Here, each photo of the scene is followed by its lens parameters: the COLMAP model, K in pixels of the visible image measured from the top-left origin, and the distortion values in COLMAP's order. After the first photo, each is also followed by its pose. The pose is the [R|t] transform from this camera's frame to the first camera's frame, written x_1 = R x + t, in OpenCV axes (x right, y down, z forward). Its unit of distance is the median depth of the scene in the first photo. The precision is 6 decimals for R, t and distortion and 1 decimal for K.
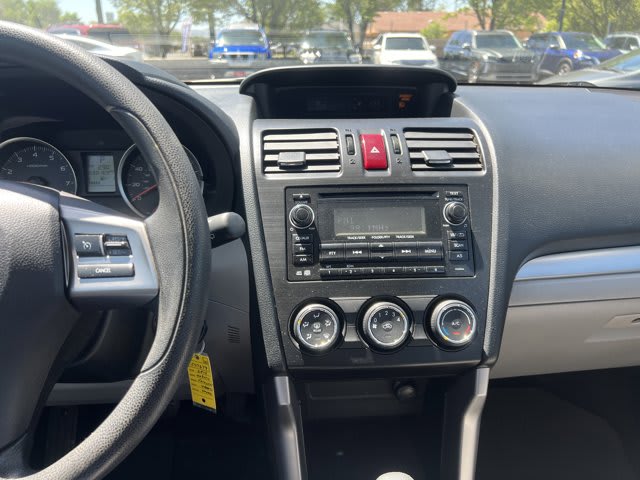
lens RADIAL K [[506.6, 0, 319.7], [0, 506.6, 241.6], [0, 0, 1]] dist [0.069146, -0.025820]
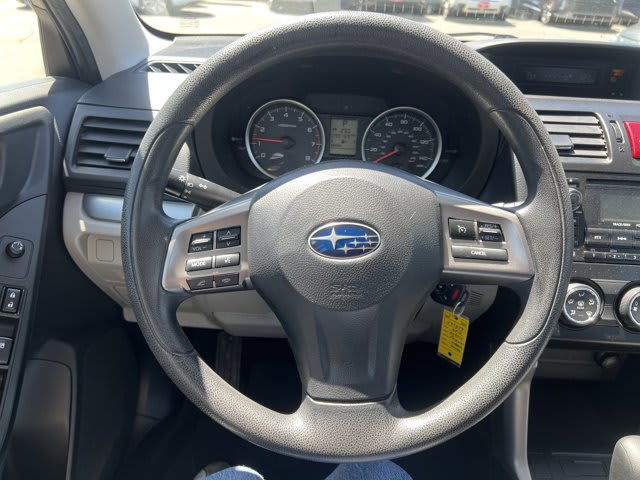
lens RADIAL K [[506.6, 0, 320.0], [0, 506.6, 242.3], [0, 0, 1]] dist [0.069146, -0.025820]
pose [[0.994554, 0.089005, -0.054222, -0.495718], [-0.081267, 0.988019, 0.131199, -0.061828], [0.065250, -0.126078, 0.989872, -0.111961]]
